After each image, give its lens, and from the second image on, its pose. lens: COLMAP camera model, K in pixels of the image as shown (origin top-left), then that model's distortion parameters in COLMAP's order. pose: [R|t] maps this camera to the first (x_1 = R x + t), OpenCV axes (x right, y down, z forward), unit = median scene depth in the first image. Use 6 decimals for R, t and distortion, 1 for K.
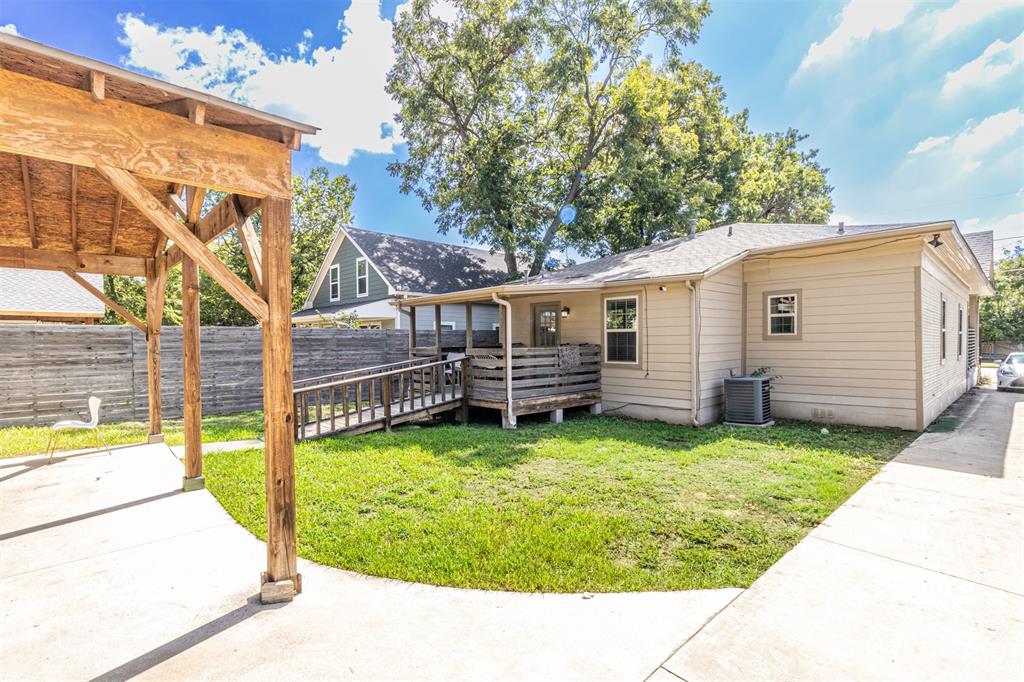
lens RADIAL K [[470.0, 0, 511.3], [0, 470.0, 343.2], [0, 0, 1]] dist [-0.005466, 0.000983]
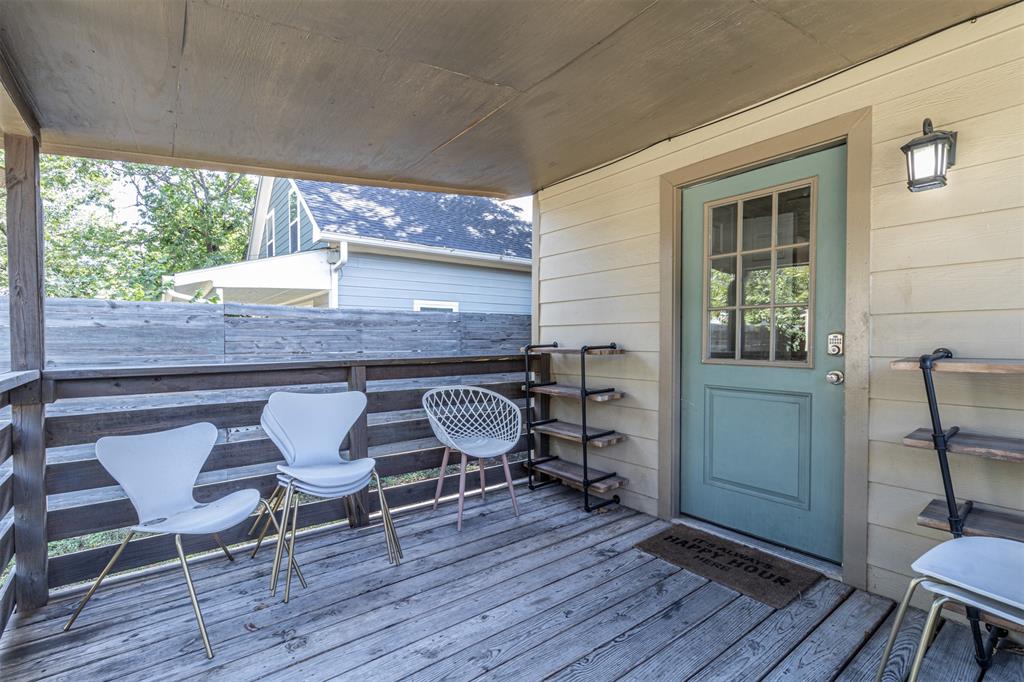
lens RADIAL K [[470.0, 0, 514.3], [0, 470.0, 343.2], [0, 0, 1]] dist [-0.005466, 0.000983]
pose [[0.993661, 0.000057, -0.112414, 0.005201], [0.000530, 0.999986, 0.005191, -0.000980], [0.112413, -0.005218, 0.993648, 0.536590]]
